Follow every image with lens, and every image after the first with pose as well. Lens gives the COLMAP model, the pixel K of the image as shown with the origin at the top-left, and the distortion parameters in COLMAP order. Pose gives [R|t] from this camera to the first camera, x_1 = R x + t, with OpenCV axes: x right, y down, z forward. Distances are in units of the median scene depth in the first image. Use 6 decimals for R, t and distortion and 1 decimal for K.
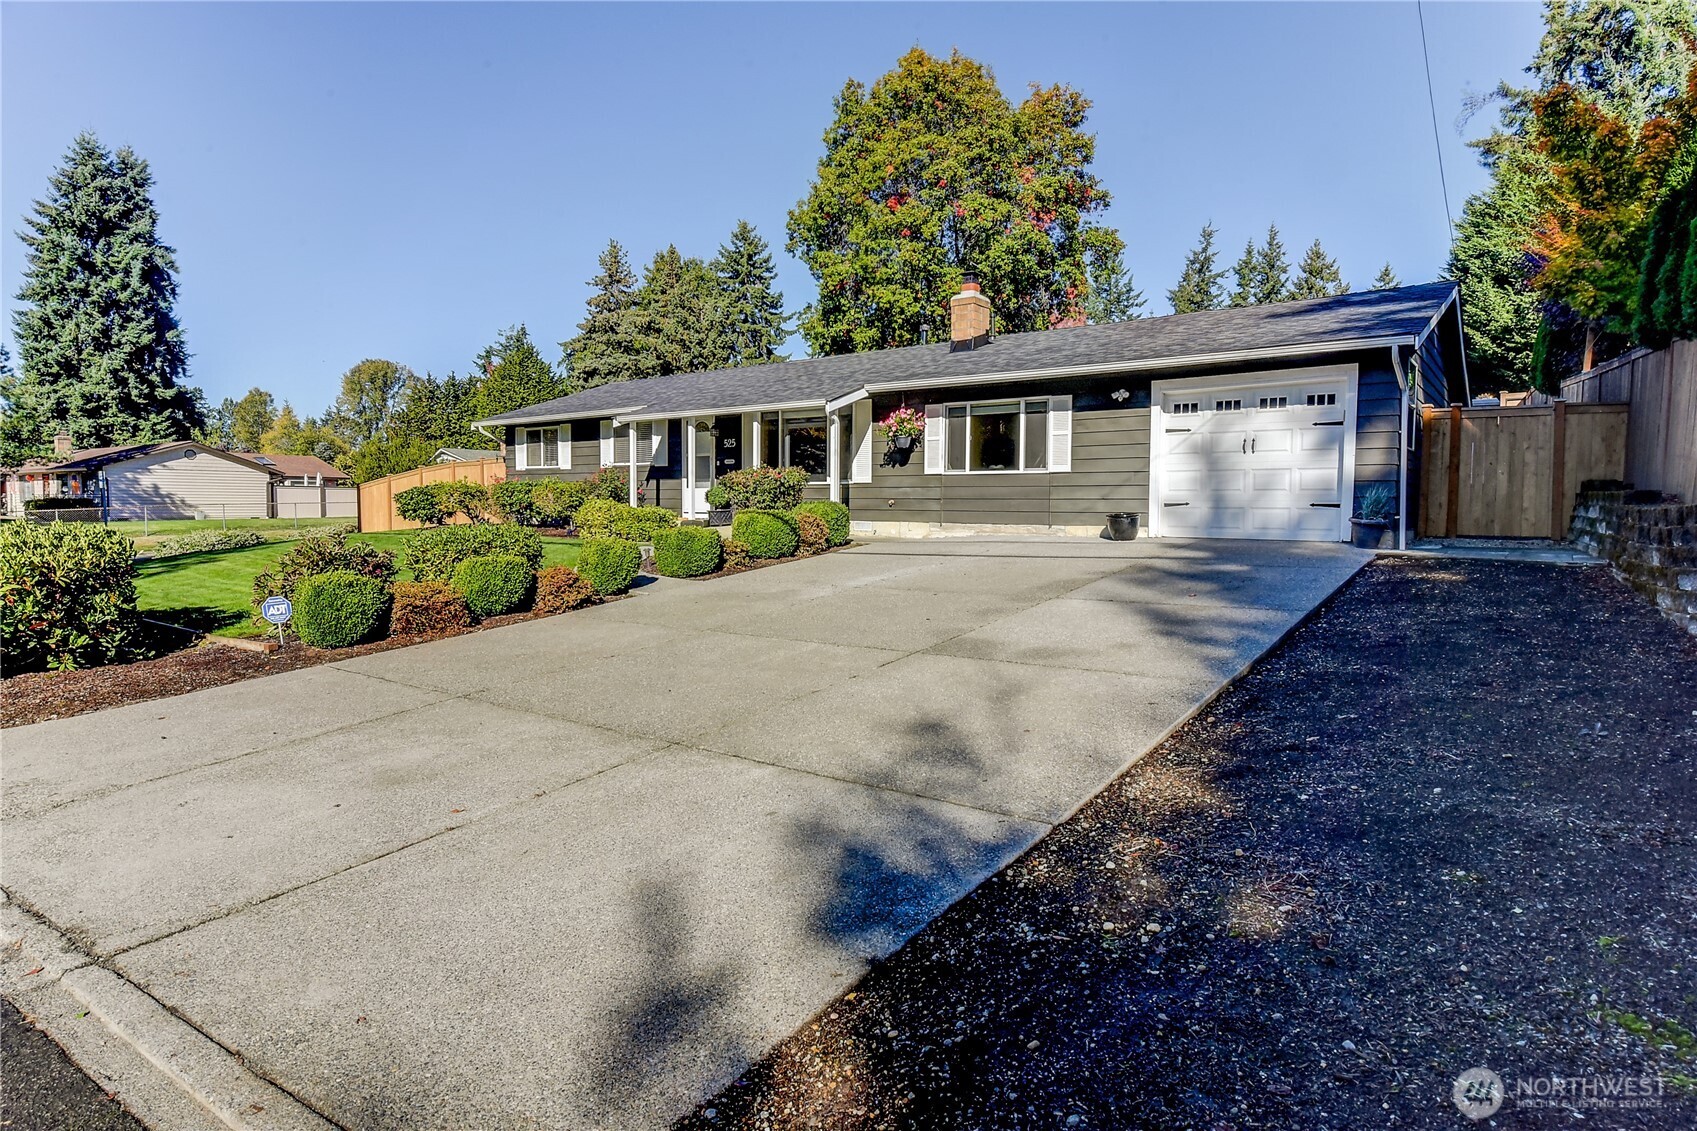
lens RADIAL K [[1011.9, 0, 848.5], [0, 1011.9, 565.5], [0, 0, 1]] dist [-0.001155, -0.000856]
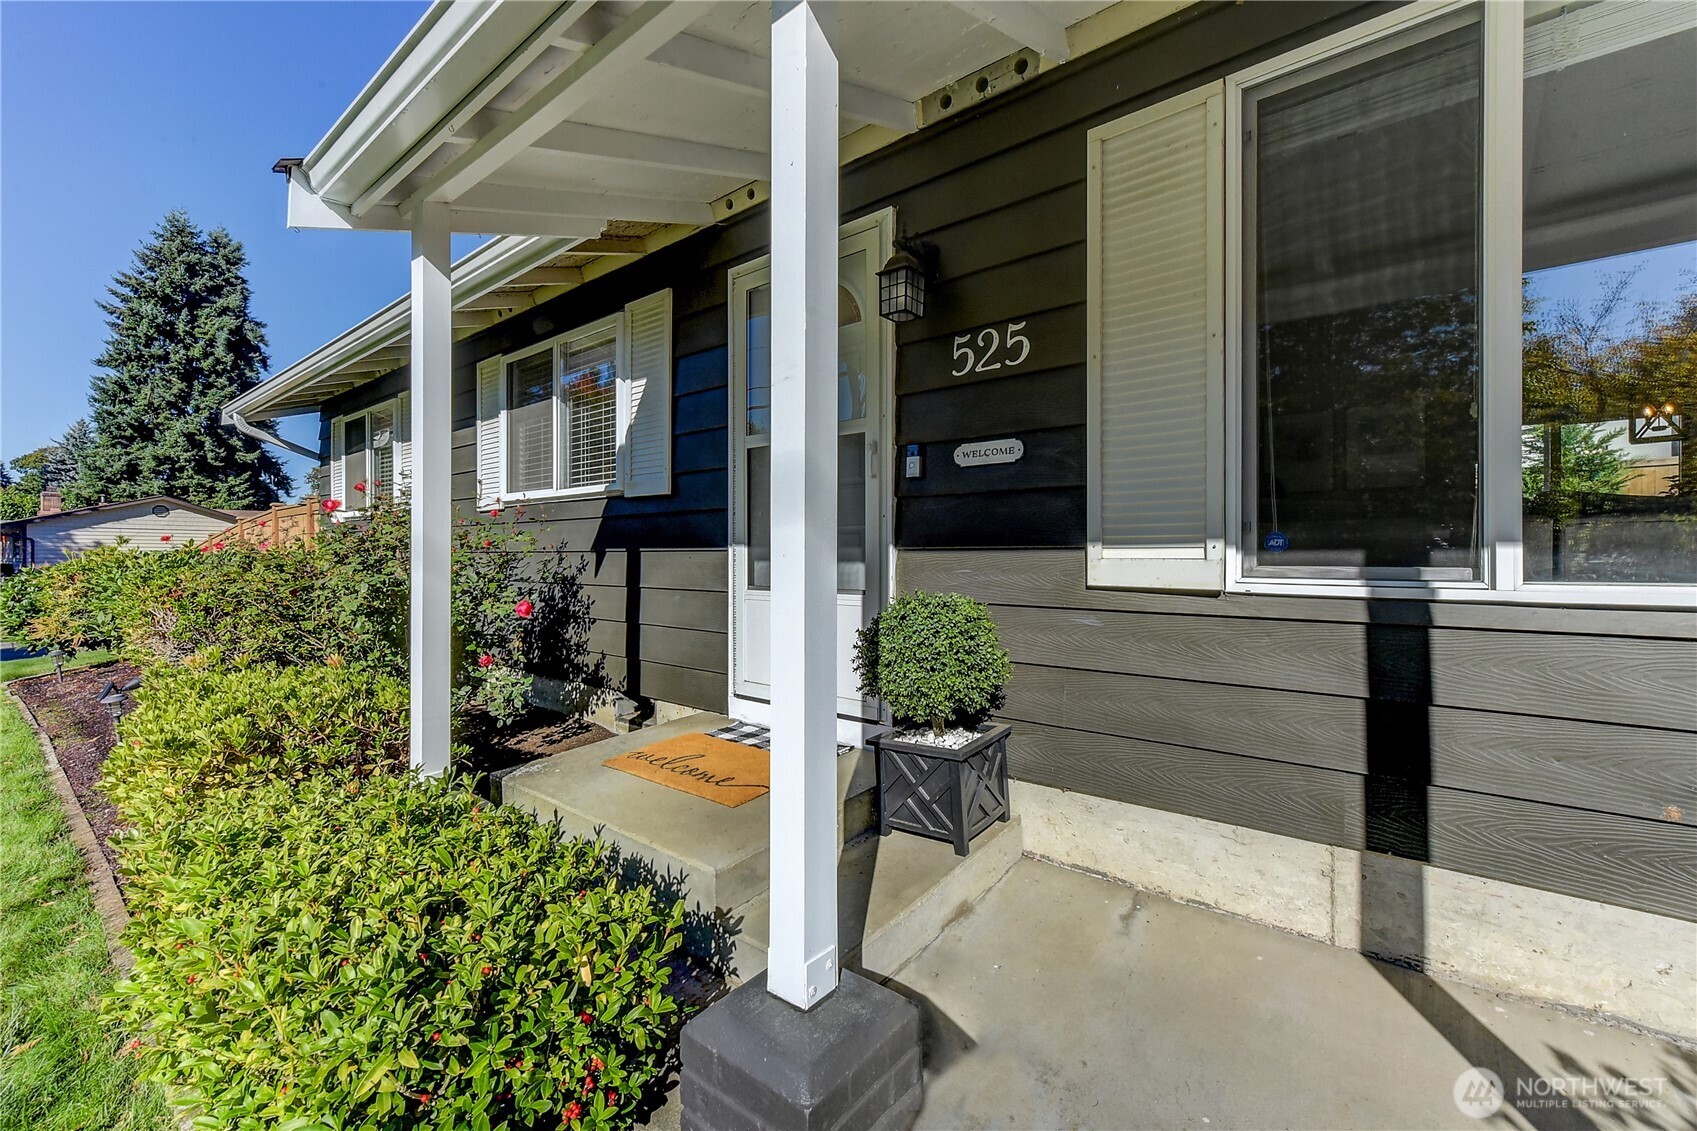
lens RADIAL K [[706.2, 0, 855.5], [0, 706.2, 558.6], [0, 0, 1]] dist [0.002152, 0.000349]
pose [[0.999999, -0.001241, -0.000907, -0.046011], [0.001189, 0.998482, -0.055068, -0.025166], [0.000974, 0.055067, 0.998482, 0.284773]]
